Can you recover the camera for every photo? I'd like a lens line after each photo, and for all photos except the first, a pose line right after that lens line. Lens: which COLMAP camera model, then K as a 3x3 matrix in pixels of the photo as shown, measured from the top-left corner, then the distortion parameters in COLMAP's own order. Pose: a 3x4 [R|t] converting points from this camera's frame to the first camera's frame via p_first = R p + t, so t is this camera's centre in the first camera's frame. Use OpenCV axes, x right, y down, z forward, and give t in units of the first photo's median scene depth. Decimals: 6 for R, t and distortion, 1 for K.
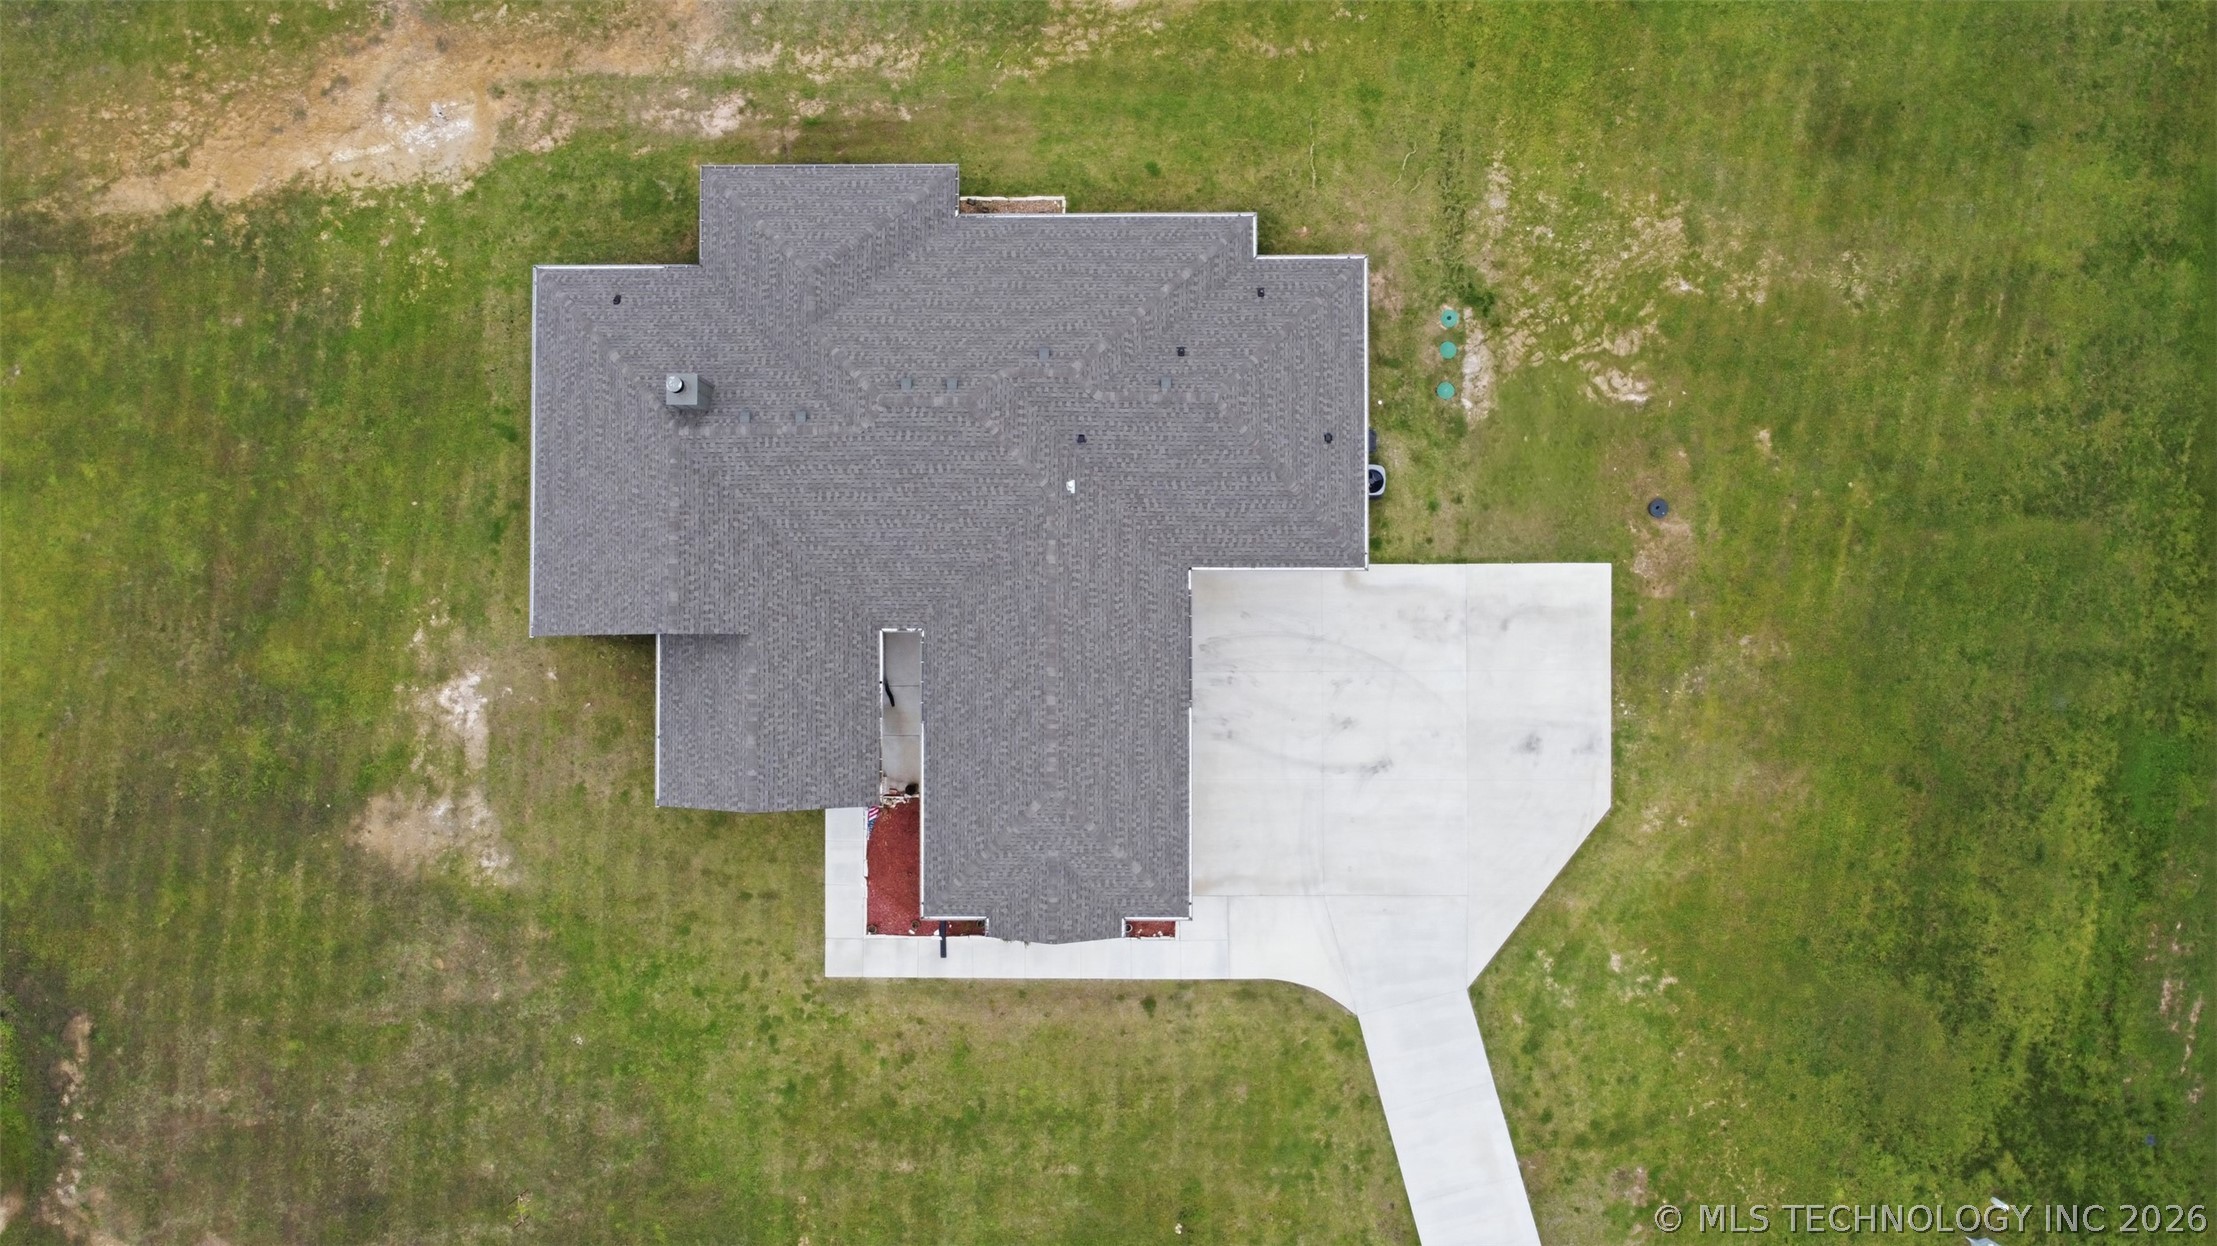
lens RADIAL K [[1635.9, 0, 1108.5], [0, 1635.9, 623.0], [0, 0, 1]] dist [0.007688, -0.001599]
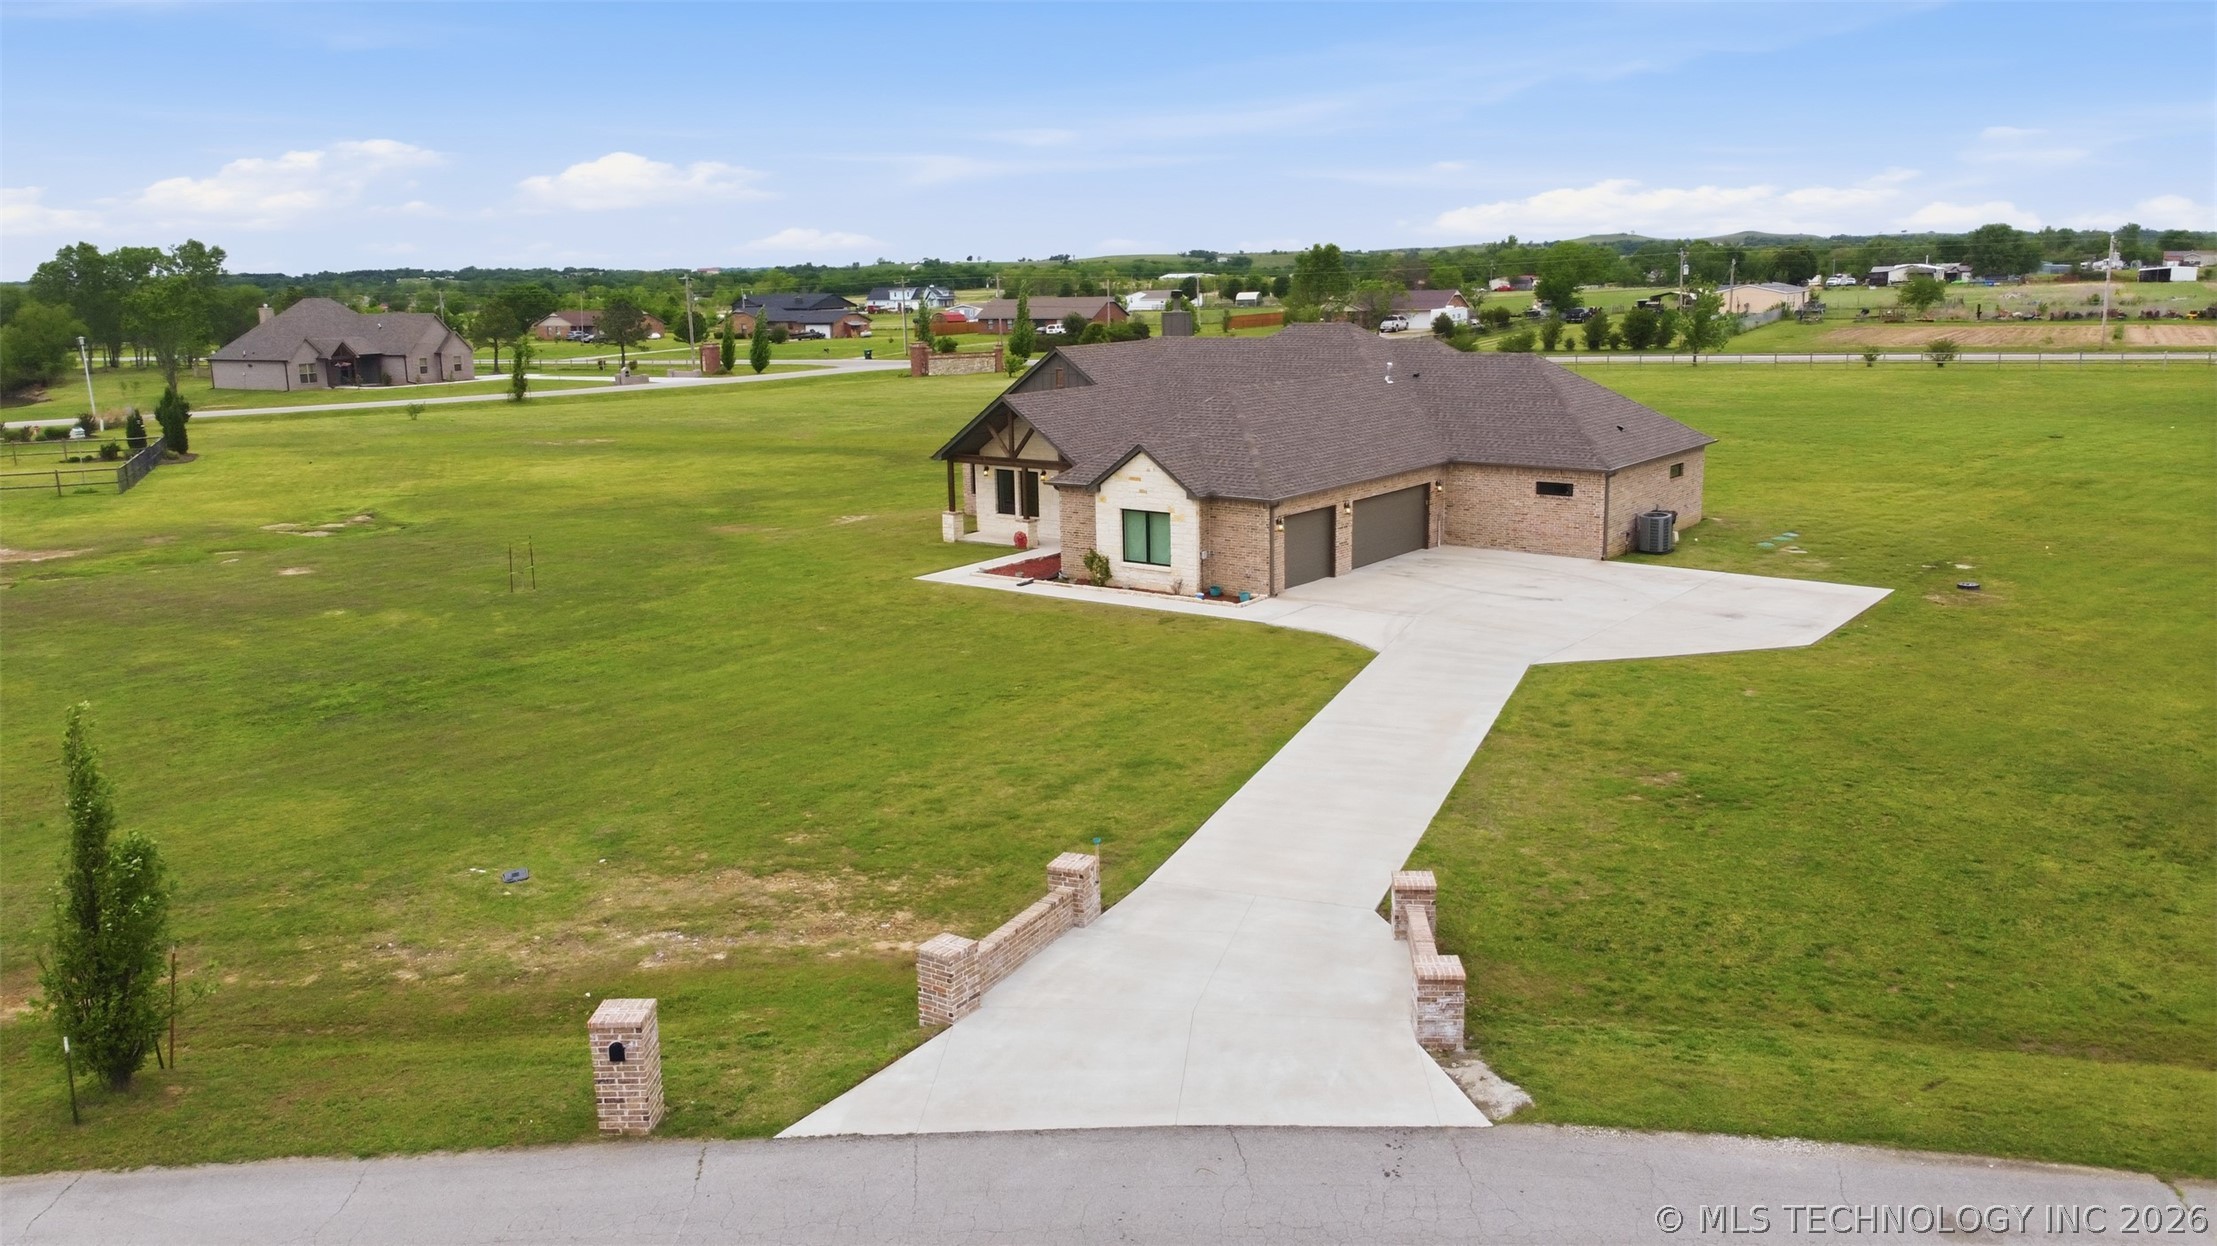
lens RADIAL K [[1661.3, 0, 1108.5], [0, 1661.3, 623.0], [0, 0, 1]] dist [0.005734, -0.009307]
pose [[0.786300, 0.136769, -0.602517, 0.512851], [-0.617539, 0.204628, -0.759455, 0.896356], [0.019421, 0.969238, 0.245359, 0.790916]]
